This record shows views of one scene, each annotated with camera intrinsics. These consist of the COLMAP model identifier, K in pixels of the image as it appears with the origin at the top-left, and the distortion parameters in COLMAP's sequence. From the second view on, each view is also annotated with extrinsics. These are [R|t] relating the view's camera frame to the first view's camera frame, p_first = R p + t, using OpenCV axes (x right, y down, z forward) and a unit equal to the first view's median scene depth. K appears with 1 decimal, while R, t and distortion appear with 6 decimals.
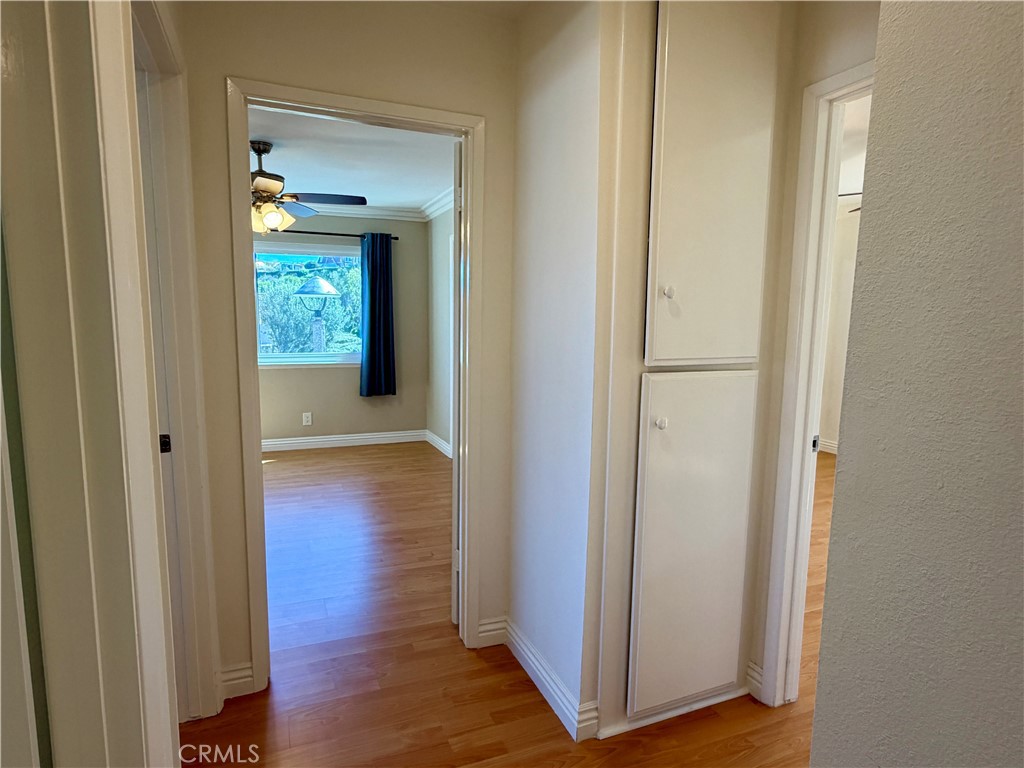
lens RADIAL K [[592.0, 0, 519.0], [0, 592.0, 391.5], [0, 0, 1]] dist [-0.000255, 0.000408]
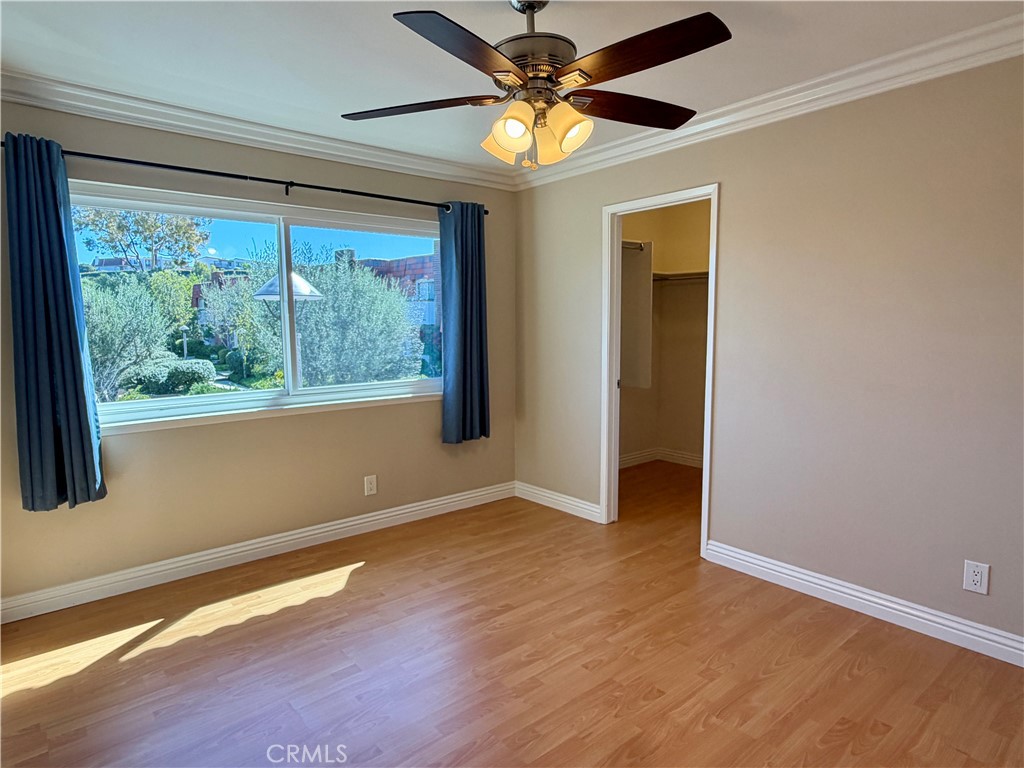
lens RADIAL K [[592.0, 0, 519.0], [0, 592.0, 391.5], [0, 0, 1]] dist [-0.000255, 0.000408]
pose [[0.954881, -0.048853, 0.292944, -0.386466], [0.052195, 0.998630, -0.003597, -0.044899], [-0.292367, 0.018725, 0.956123, 0.332735]]
